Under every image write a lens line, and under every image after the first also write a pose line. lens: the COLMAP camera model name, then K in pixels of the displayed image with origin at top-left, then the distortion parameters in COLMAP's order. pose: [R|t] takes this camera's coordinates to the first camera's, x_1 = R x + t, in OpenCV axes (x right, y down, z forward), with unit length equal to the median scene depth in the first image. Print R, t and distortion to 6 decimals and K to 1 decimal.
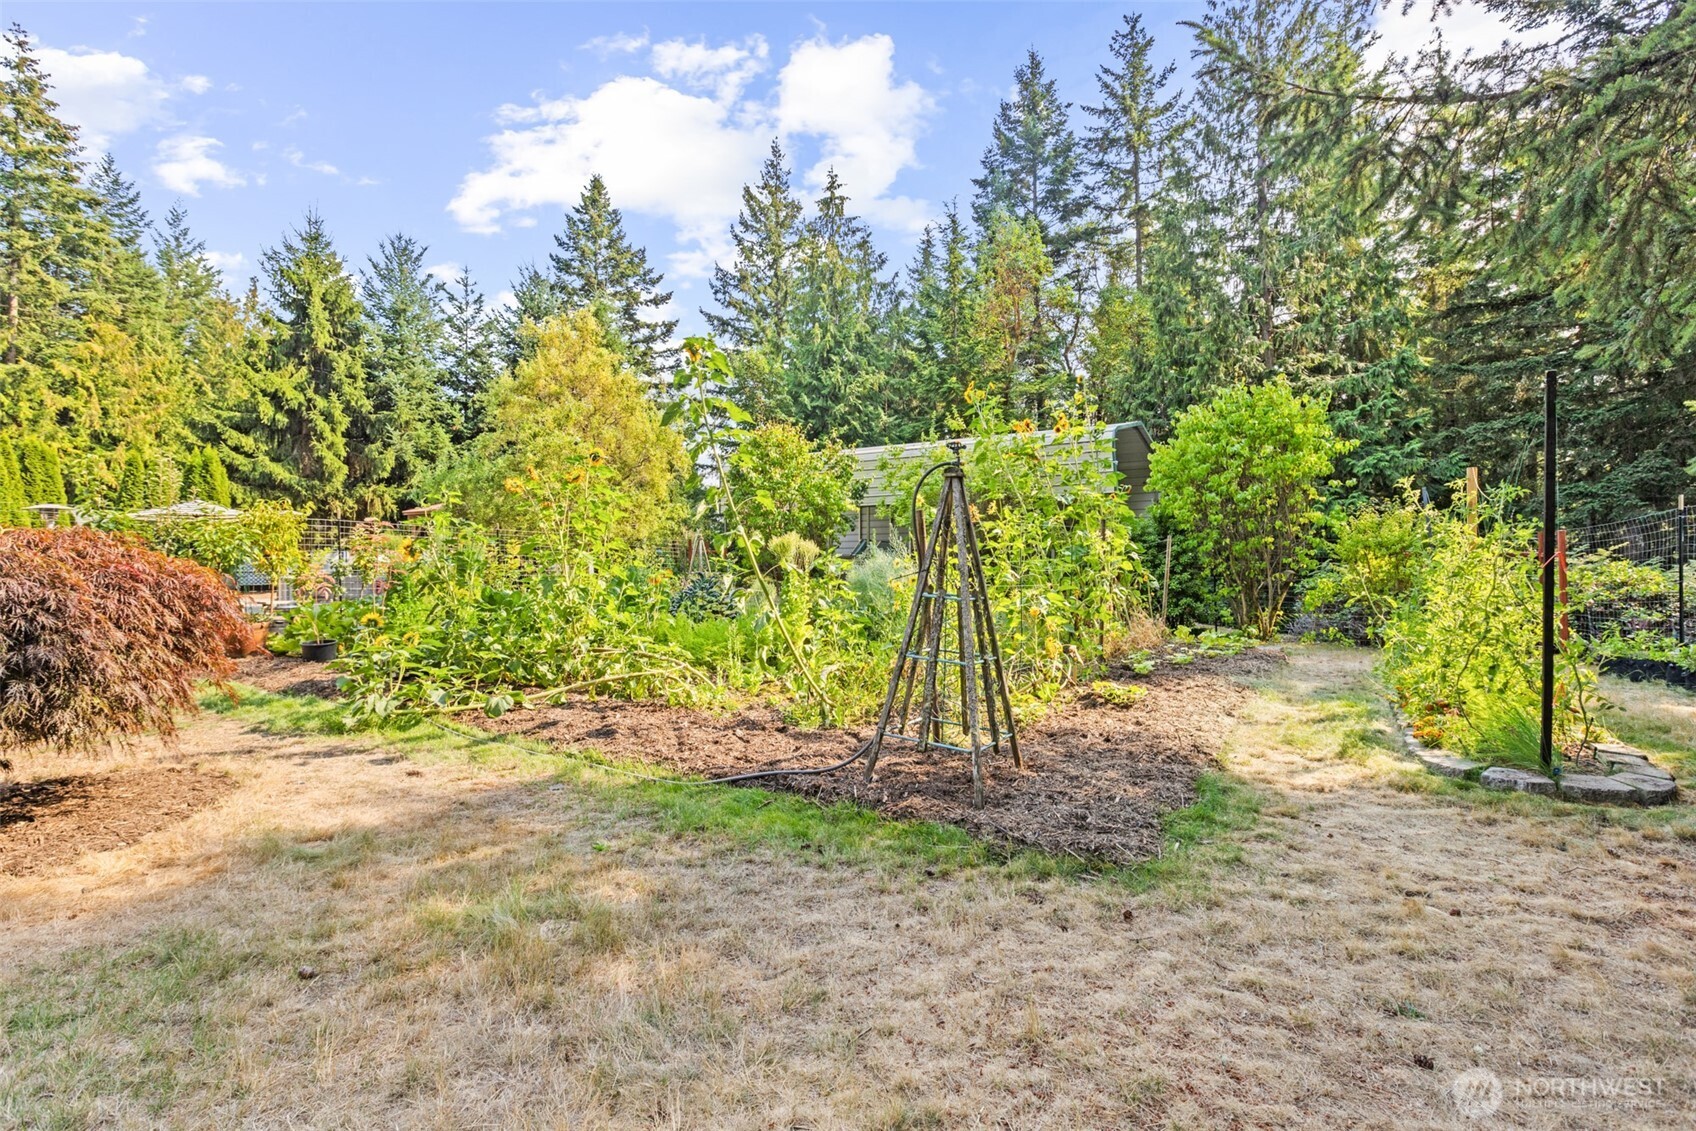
lens RADIAL K [[777.7, 0, 842.8], [0, 777.7, 569.8], [0, 0, 1]] dist [-0.001640, 0.000107]
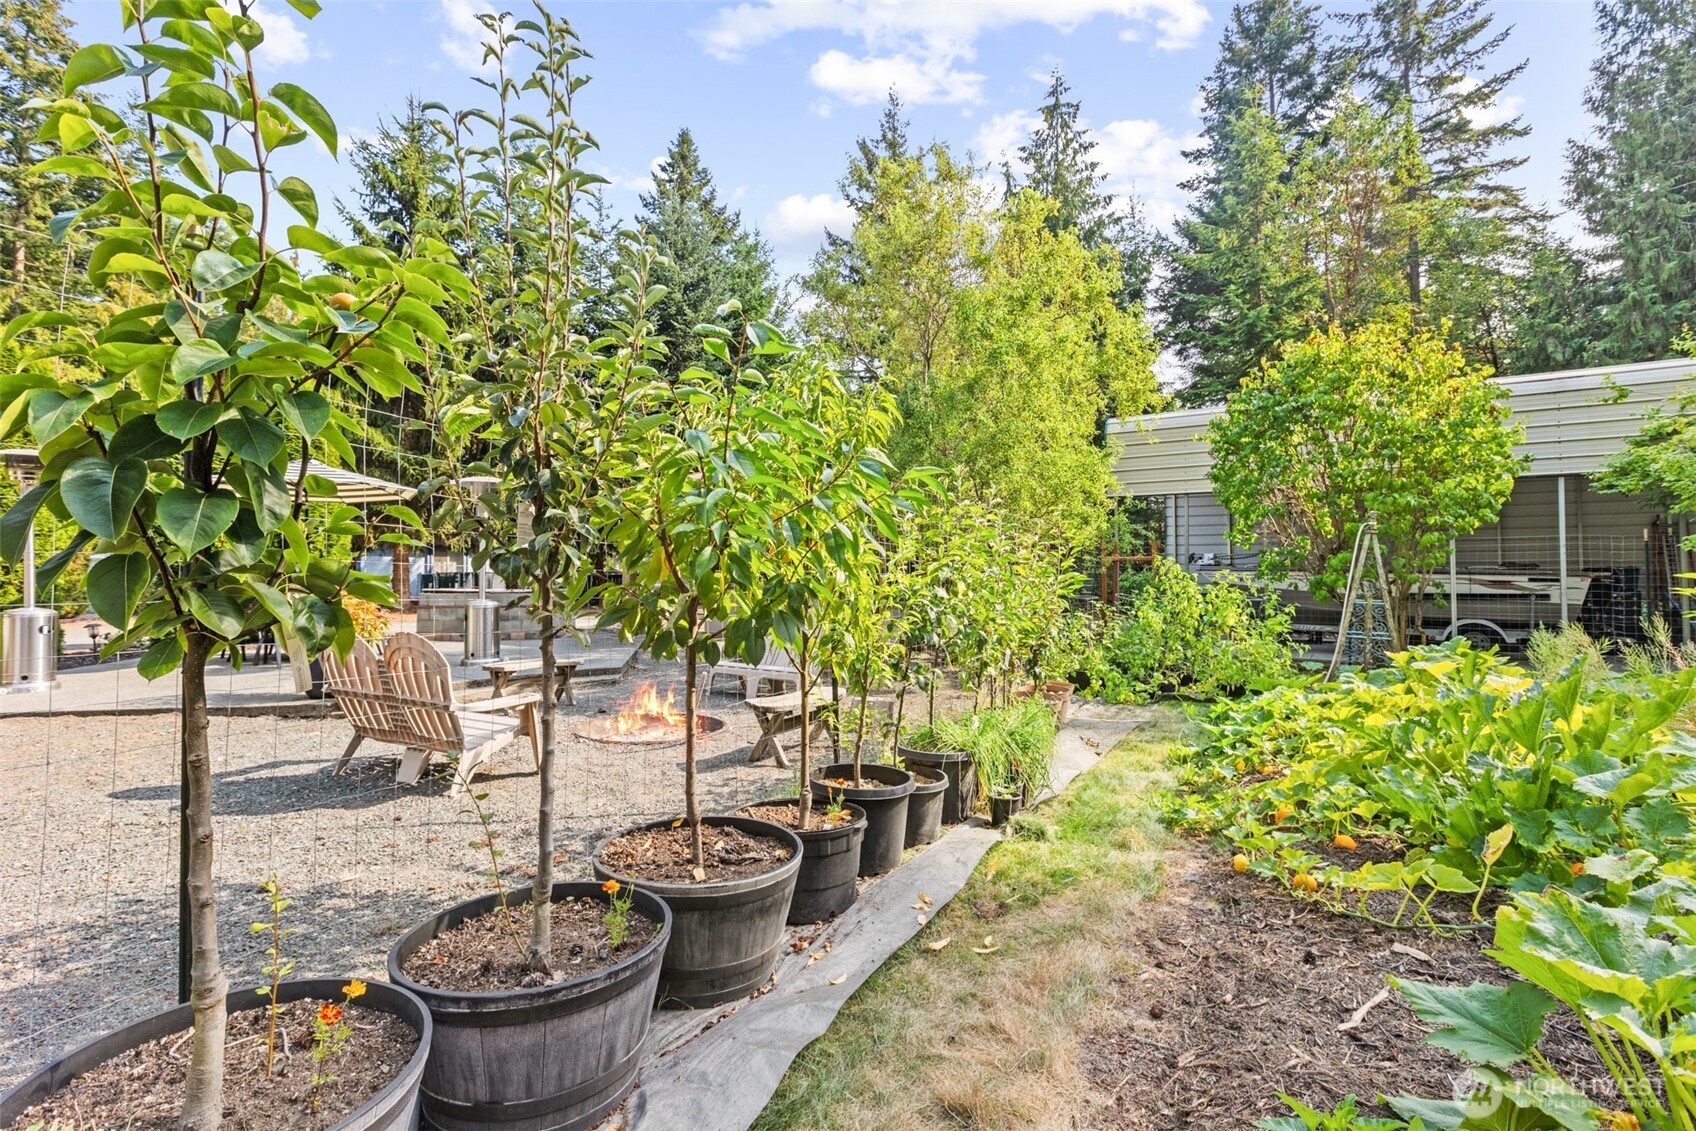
lens RADIAL K [[777.7, 0, 853.7], [0, 777.7, 567.8], [0, 0, 1]] dist [-0.001640, 0.000107]
pose [[0.999977, 0.002765, -0.006251, -0.173287], [-0.002819, 0.999959, -0.008613, -0.004826], [0.006227, 0.008630, 0.999943, 0.181492]]
